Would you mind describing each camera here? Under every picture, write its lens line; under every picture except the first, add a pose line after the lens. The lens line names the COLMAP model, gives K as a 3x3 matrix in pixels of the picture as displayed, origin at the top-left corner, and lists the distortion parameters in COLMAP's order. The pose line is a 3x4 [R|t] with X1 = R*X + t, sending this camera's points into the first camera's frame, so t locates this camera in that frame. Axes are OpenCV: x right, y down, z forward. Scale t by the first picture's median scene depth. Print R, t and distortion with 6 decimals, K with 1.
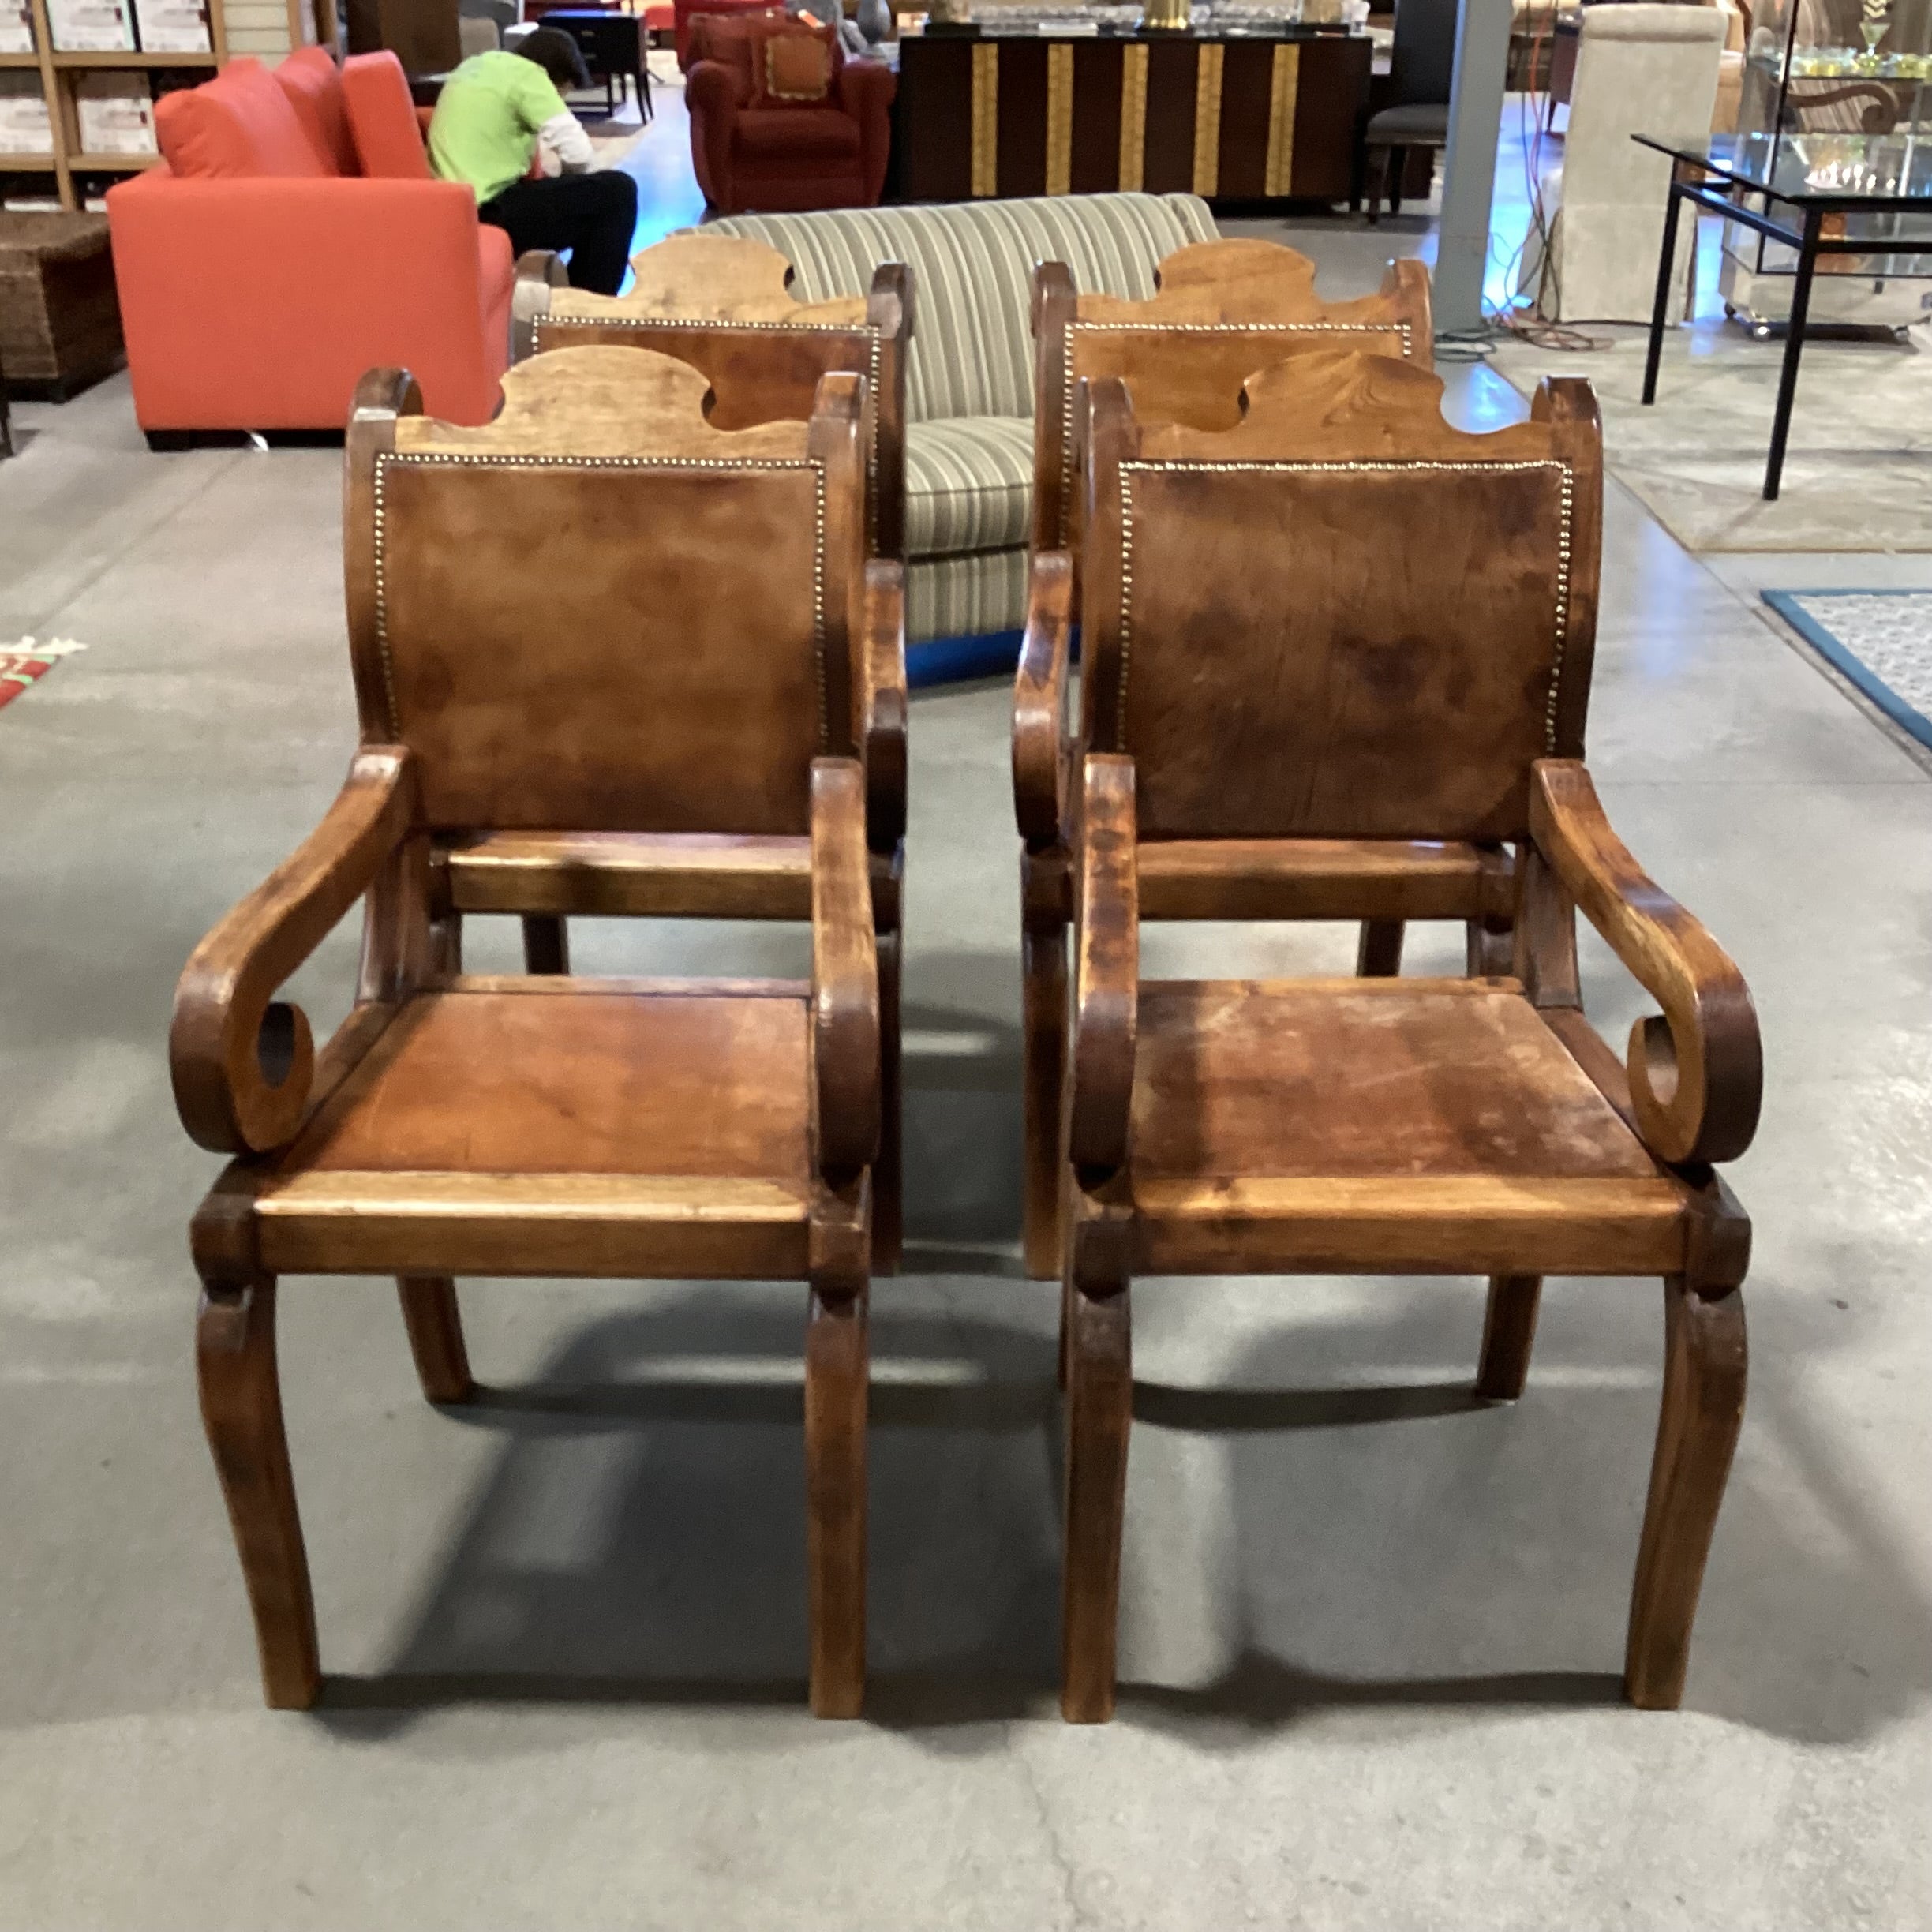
lens RADIAL K [[2338.5, 0, 966.7], [0, 2338.5, 960.3], [0, 0, 1]] dist [0.121512, -0.284363]
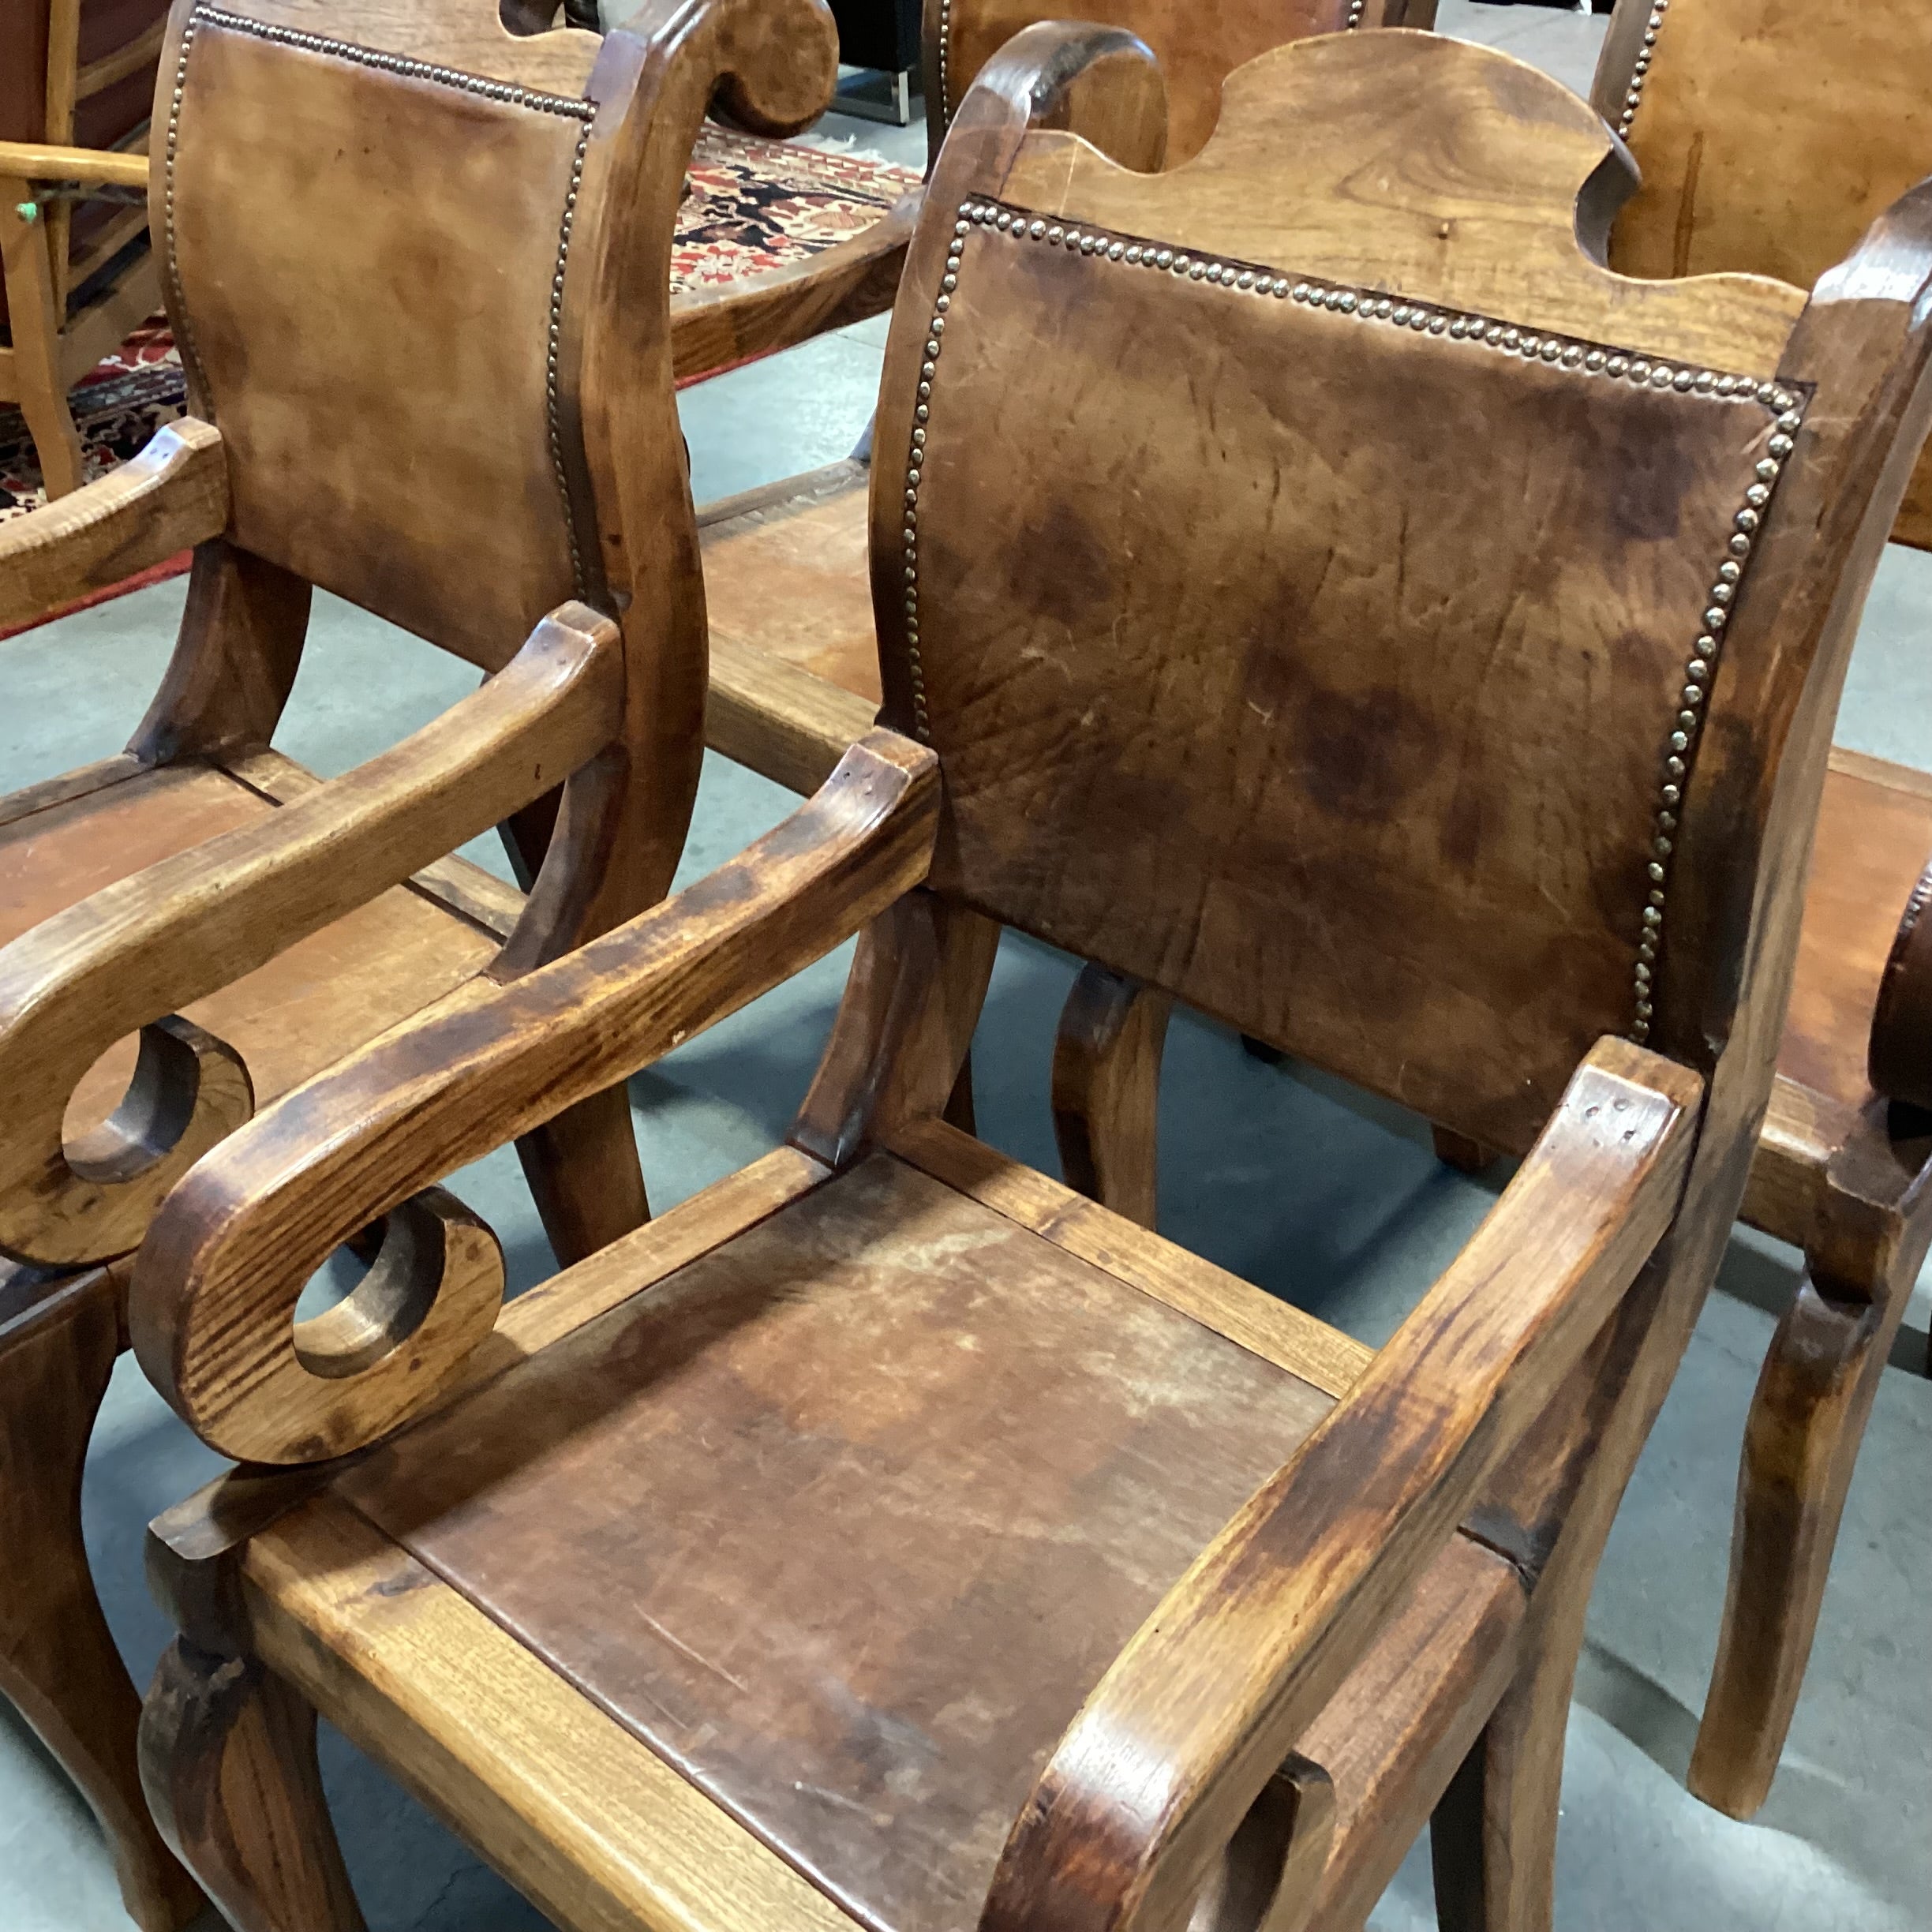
lens RADIAL K [[2316.3, 0, 966.0], [0, 2316.3, 966.0], [0, 0, 1]] dist [0.140320, -0.311969]
pose [[0.736974, 0.359122, -0.572626, 0.411845], [-0.251249, 0.932025, 0.261158, -0.187497], [0.627489, -0.048595, 0.777107, 0.588413]]
